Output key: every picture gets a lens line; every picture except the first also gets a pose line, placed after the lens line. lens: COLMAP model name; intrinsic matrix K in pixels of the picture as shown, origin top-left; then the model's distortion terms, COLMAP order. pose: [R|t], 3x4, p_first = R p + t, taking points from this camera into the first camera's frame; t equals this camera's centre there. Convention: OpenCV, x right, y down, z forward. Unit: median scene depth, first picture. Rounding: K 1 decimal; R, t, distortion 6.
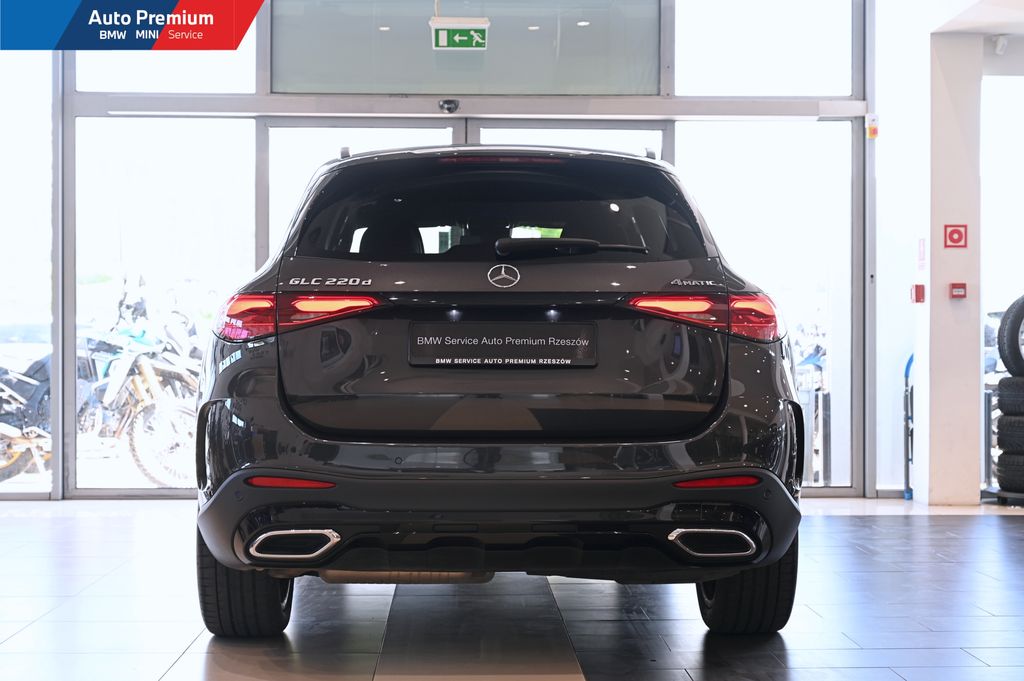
lens RADIAL K [[1714.7, 0, 512.0], [0, 1714.7, 340.5], [0, 0, 1]] dist [0.011849, 0.134843]
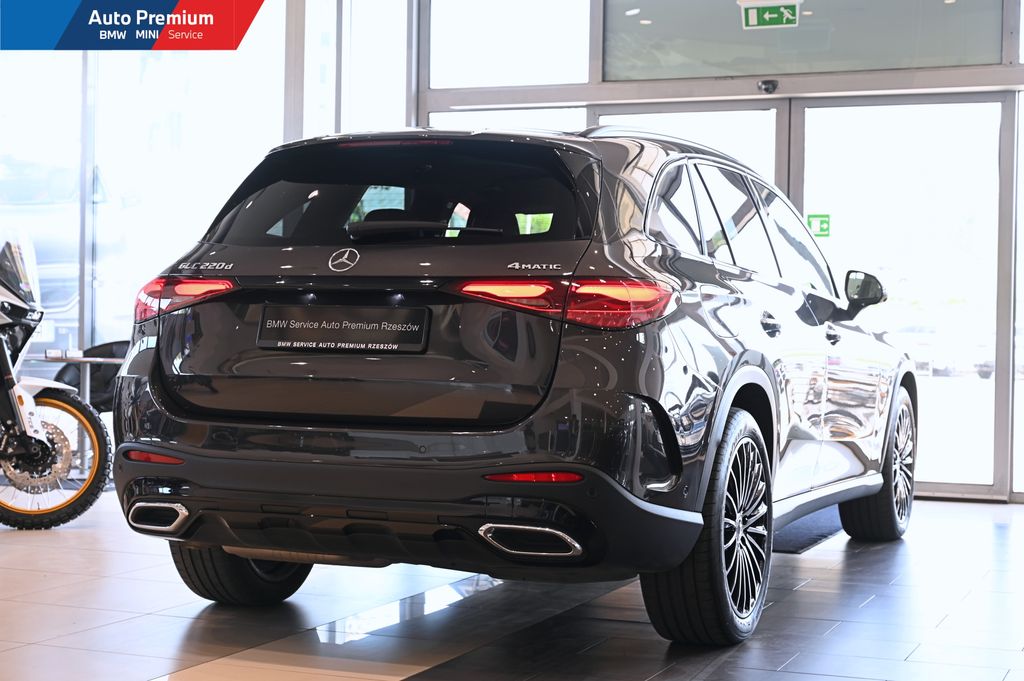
lens RADIAL K [[1696.3, 0, 512.0], [0, 1696.3, 340.5], [0, 0, 1]] dist [-0.011719, 0.146326]
pose [[0.910678, 0.016802, -0.412776, 0.418321], [-0.013810, 0.999852, 0.010231, -0.001900], [0.412887, -0.003617, 0.910775, 0.122213]]
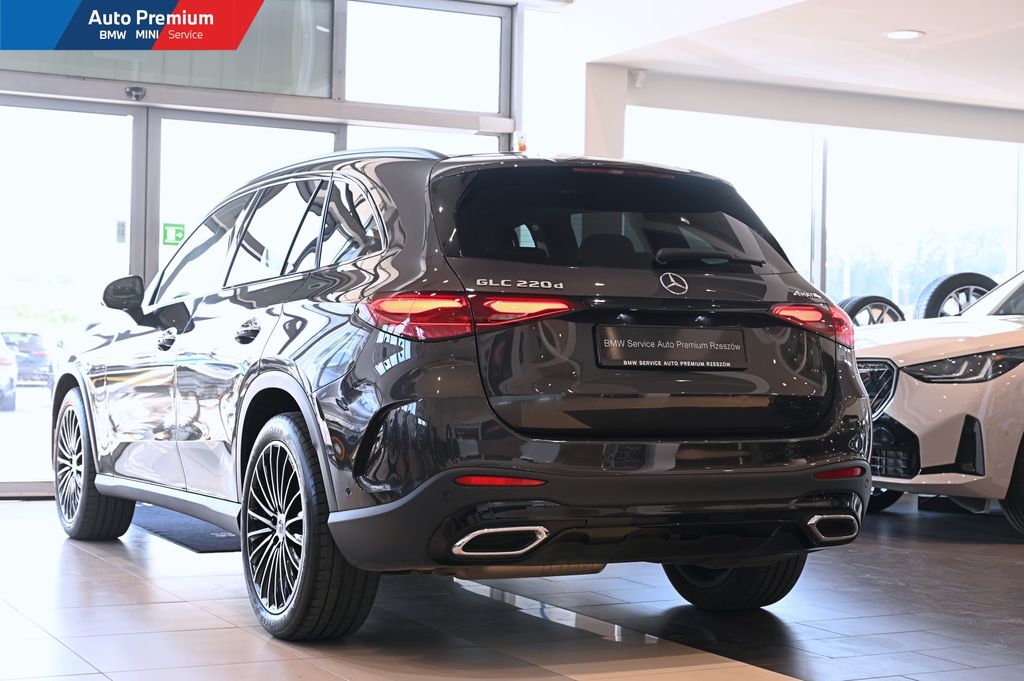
lens RADIAL K [[1696.3, 0, 512.0], [0, 1696.3, 340.5], [0, 0, 1]] dist [-0.011719, 0.146326]
pose [[0.901069, 0.016148, 0.433376, -0.470546], [-0.017404, 0.999848, -0.001070, 0.000531], [-0.433327, -0.006578, 0.901213, 0.078648]]
